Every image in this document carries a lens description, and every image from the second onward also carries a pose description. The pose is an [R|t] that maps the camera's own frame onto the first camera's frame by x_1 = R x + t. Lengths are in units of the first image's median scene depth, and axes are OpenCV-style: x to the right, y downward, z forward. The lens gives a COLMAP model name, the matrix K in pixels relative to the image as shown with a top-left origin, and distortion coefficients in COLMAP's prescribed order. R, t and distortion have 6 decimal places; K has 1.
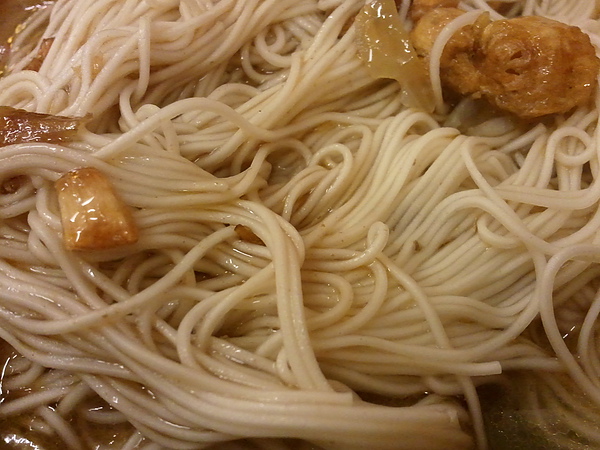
lens RADIAL K [[600.9, 0, 318.6], [0, 600.9, 222.9], [0, 0, 1]] dist [0.108645, -0.315802]
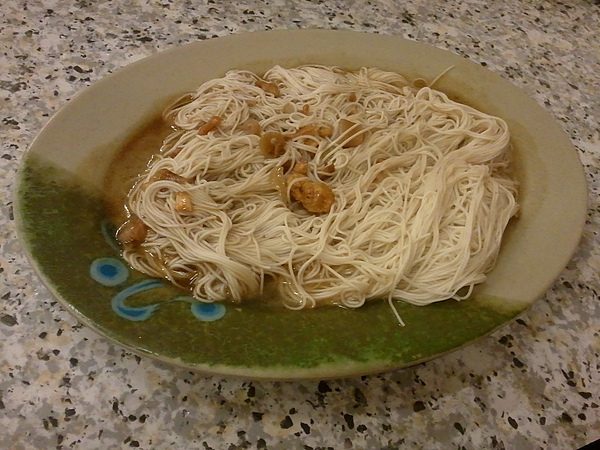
lens RADIAL K [[600.9, 0, 318.6], [0, 600.9, 222.9], [0, 0, 1]] dist [0.108645, -0.315802]
pose [[0.961342, 0.270997, -0.048802, 0.619034], [-0.274760, 0.955735, -0.105253, 0.245168], [0.018119, 0.114593, 0.993247, -2.518028]]
